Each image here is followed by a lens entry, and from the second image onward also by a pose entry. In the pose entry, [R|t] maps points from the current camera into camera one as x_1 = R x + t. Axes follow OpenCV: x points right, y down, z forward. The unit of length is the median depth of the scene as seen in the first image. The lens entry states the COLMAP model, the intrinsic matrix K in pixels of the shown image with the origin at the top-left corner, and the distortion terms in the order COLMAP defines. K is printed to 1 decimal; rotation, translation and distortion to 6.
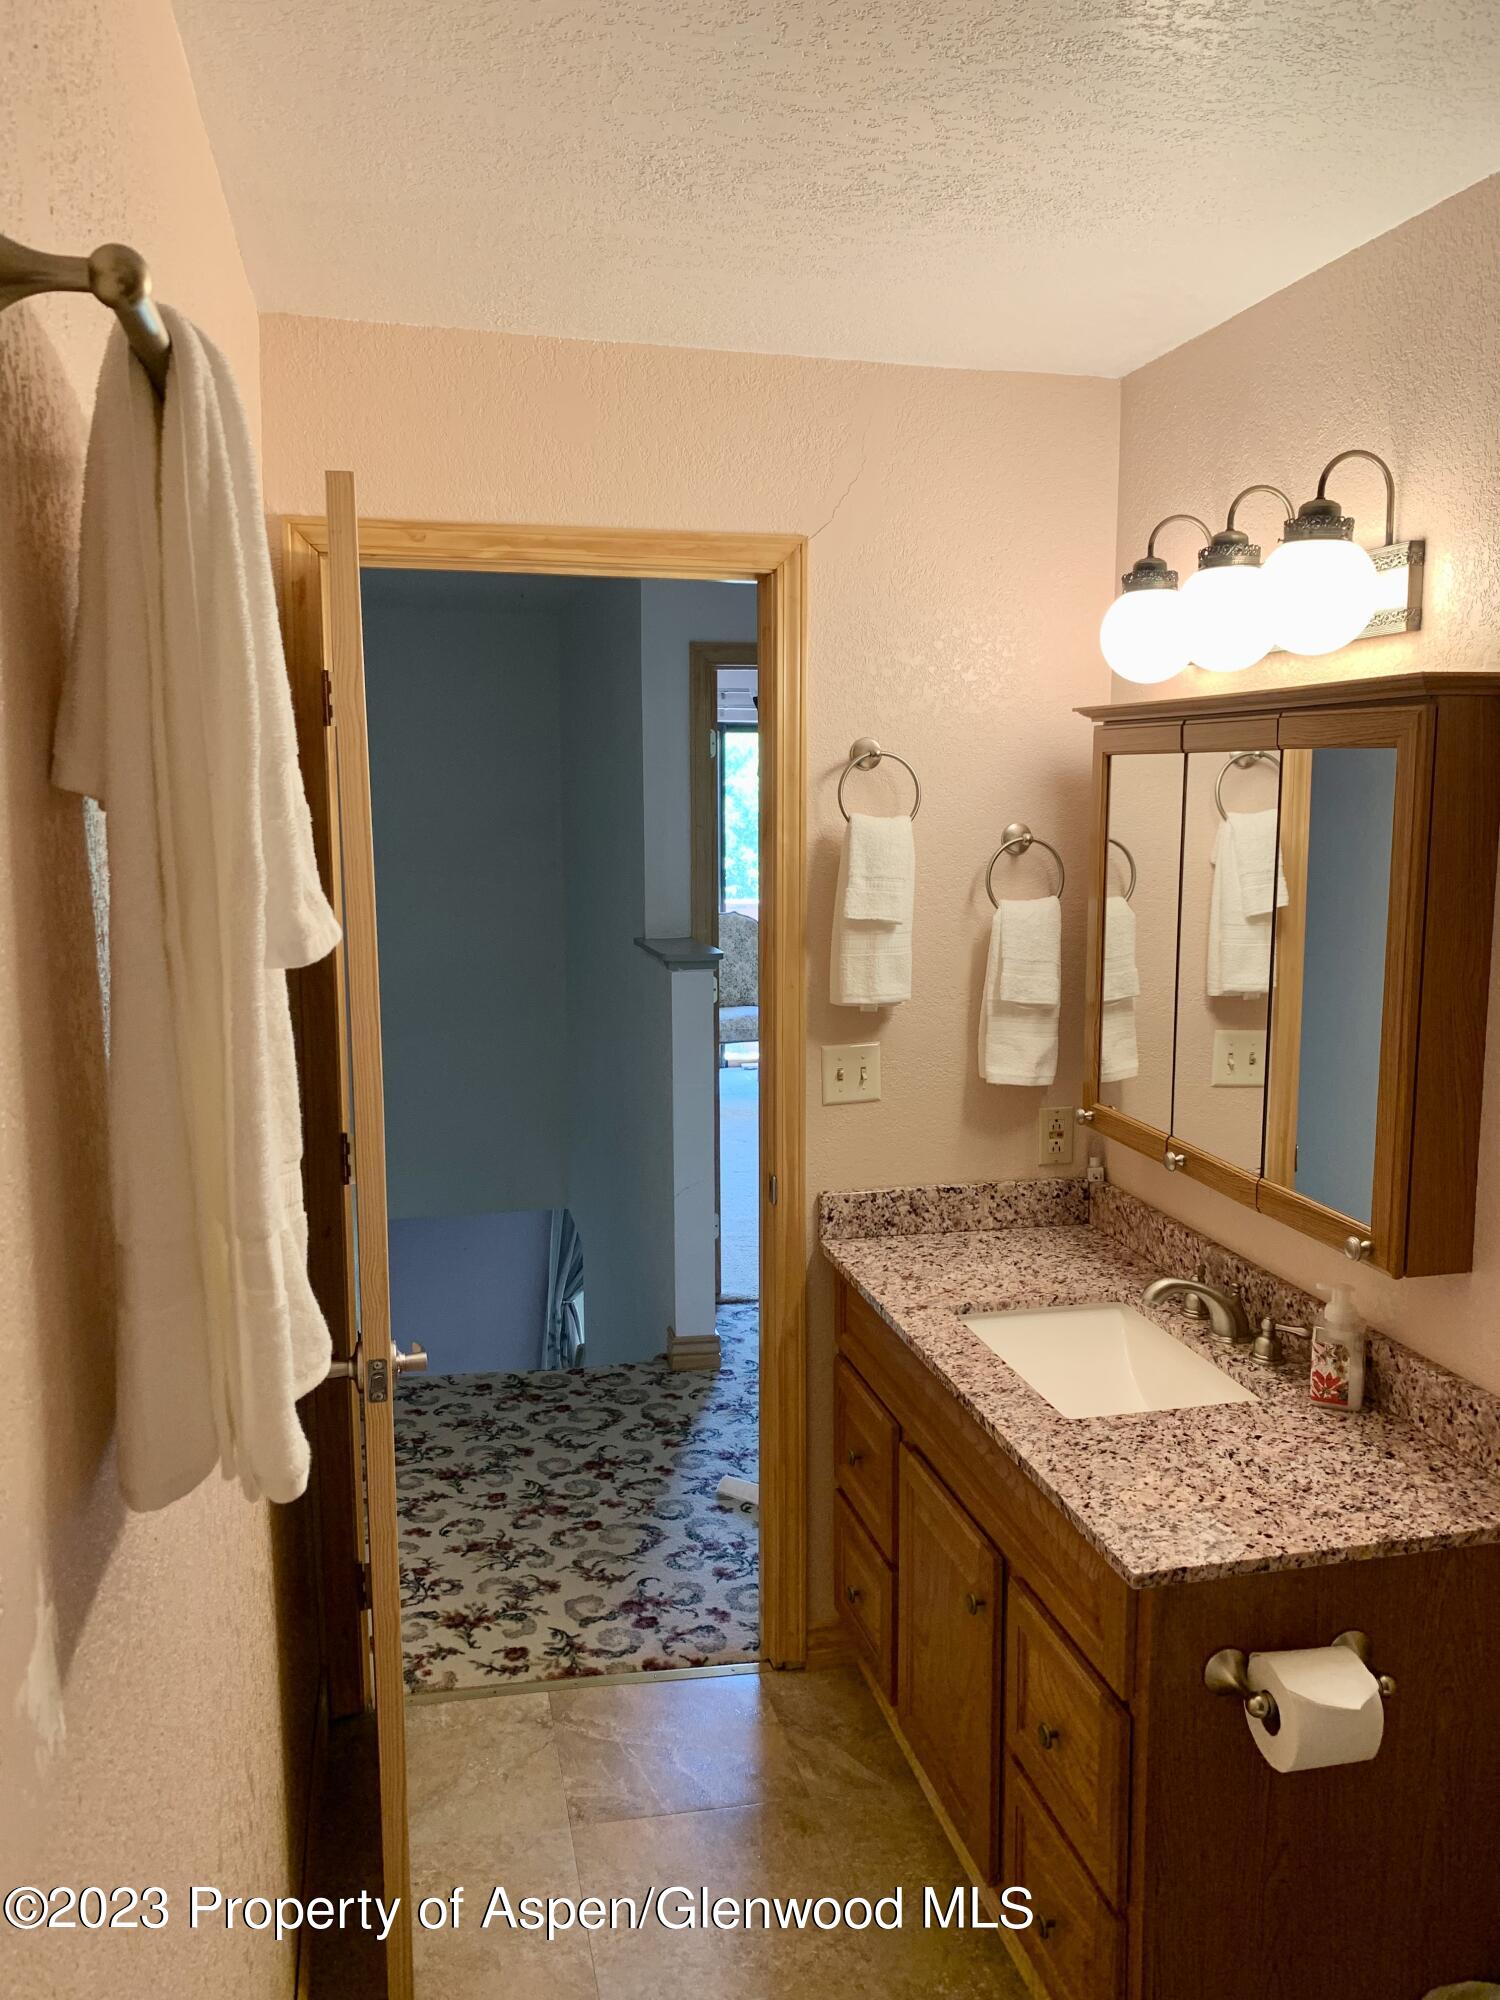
lens RADIAL K [[1579.6, 0, 753.7], [0, 1579.6, 999.8], [0, 0, 1]] dist [0.032467, -0.026479]
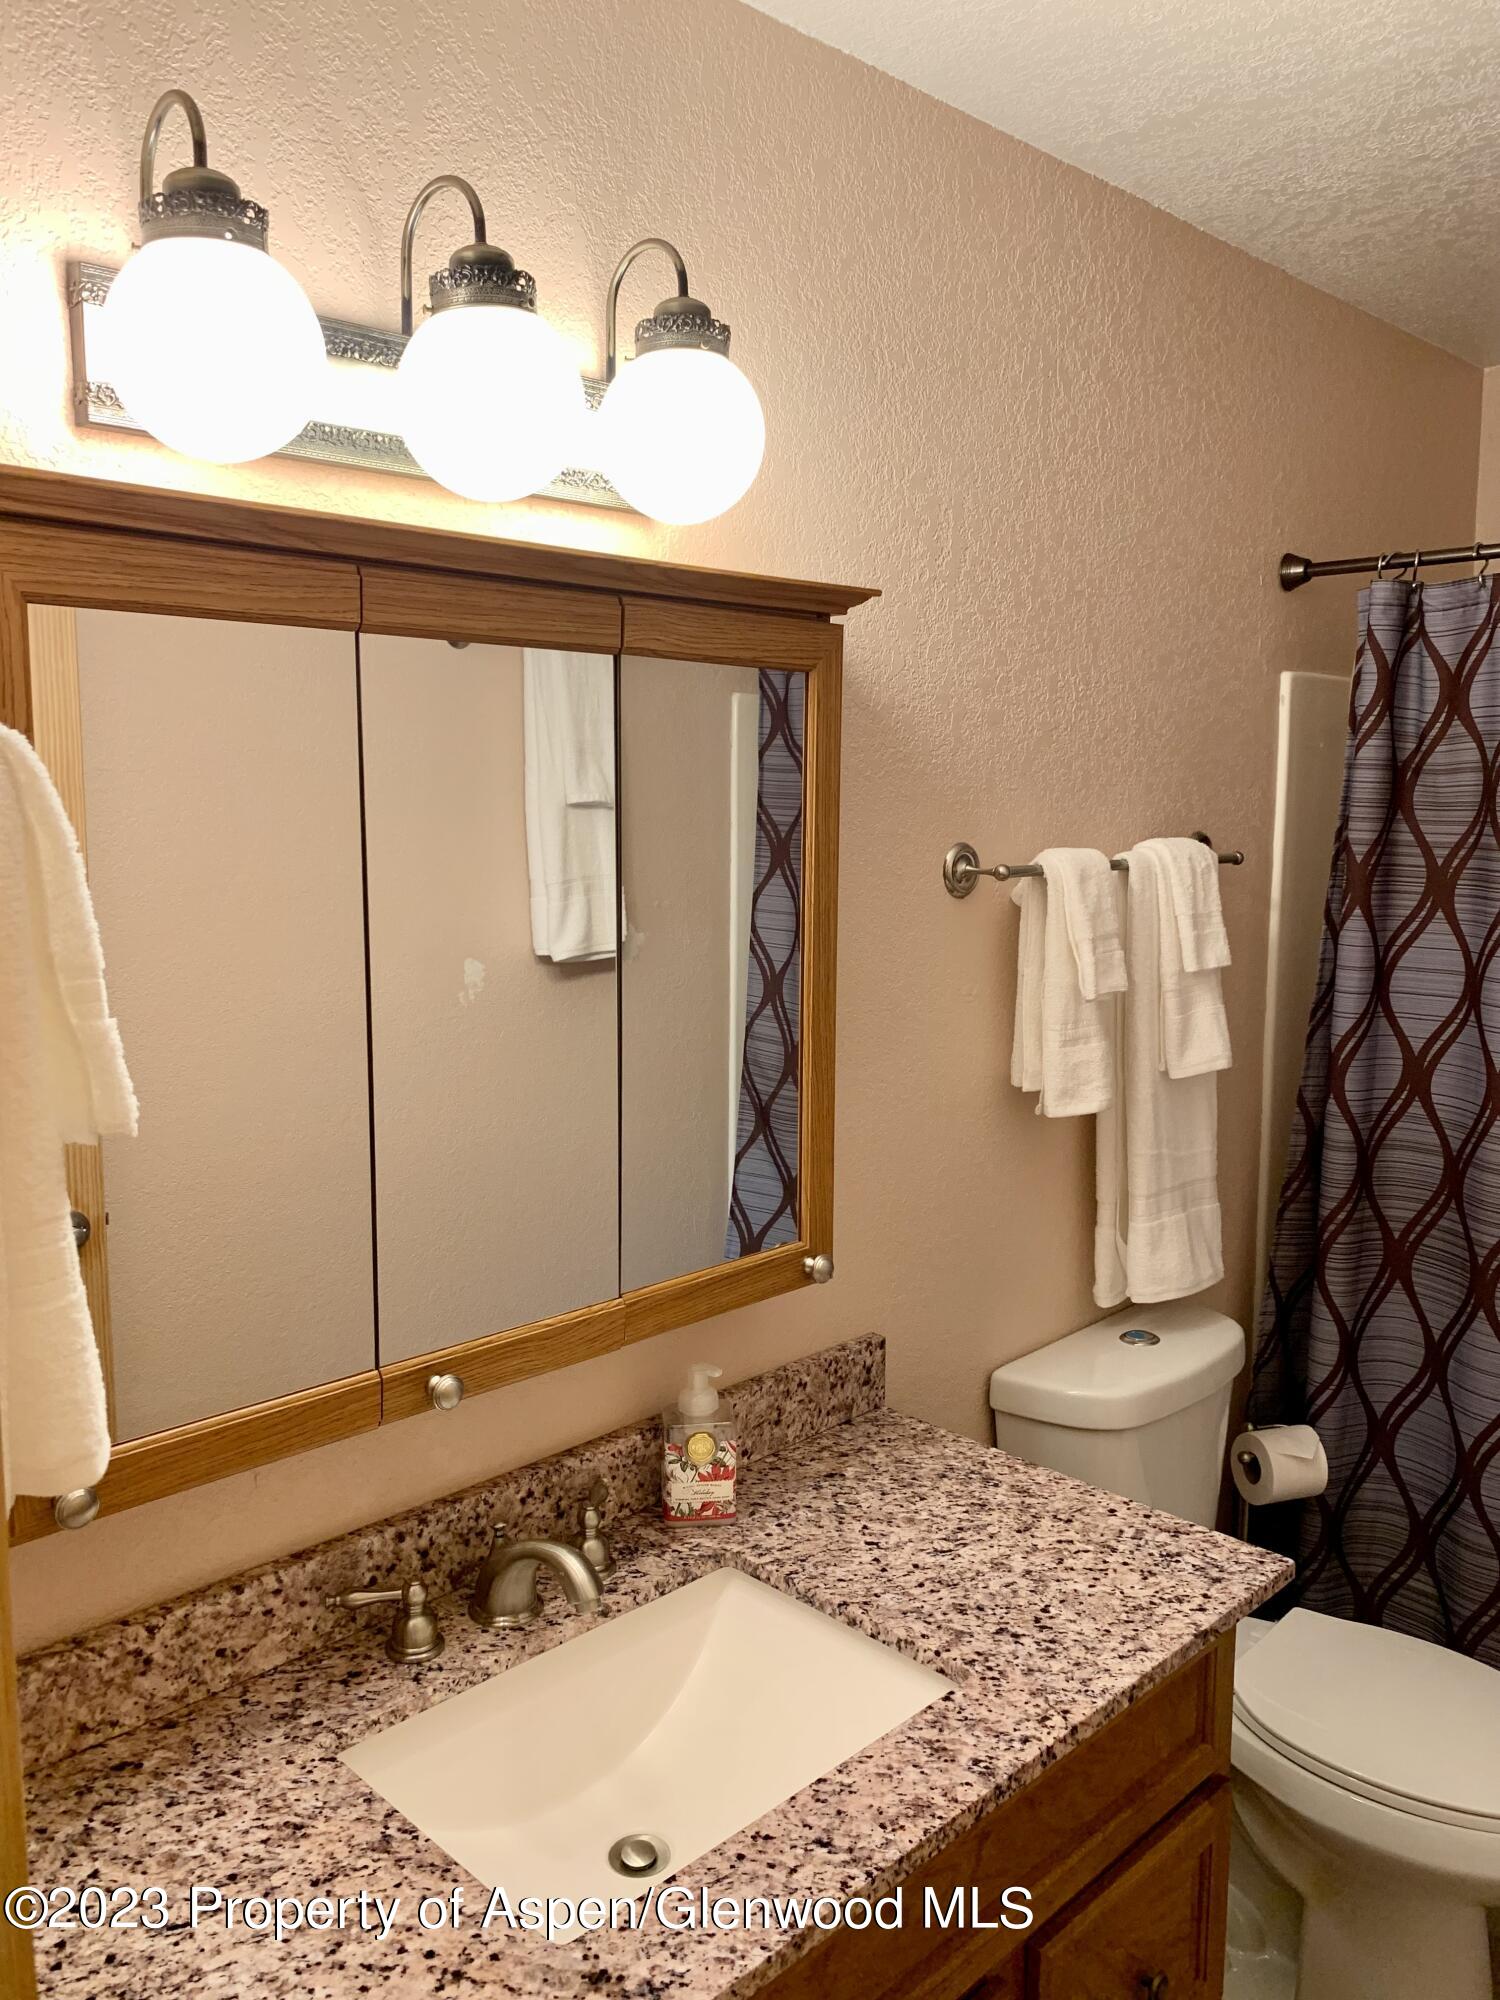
lens RADIAL K [[1579.6, 0, 756.6], [0, 1579.6, 990.4], [0, 0, 1]] dist [0.032467, -0.026479]
pose [[-0.534294, -0.107539, 0.838430, -0.277376], [0.116812, 0.972965, 0.199234, -0.150967], [-0.837188, 0.204388, -0.507288, 1.401039]]
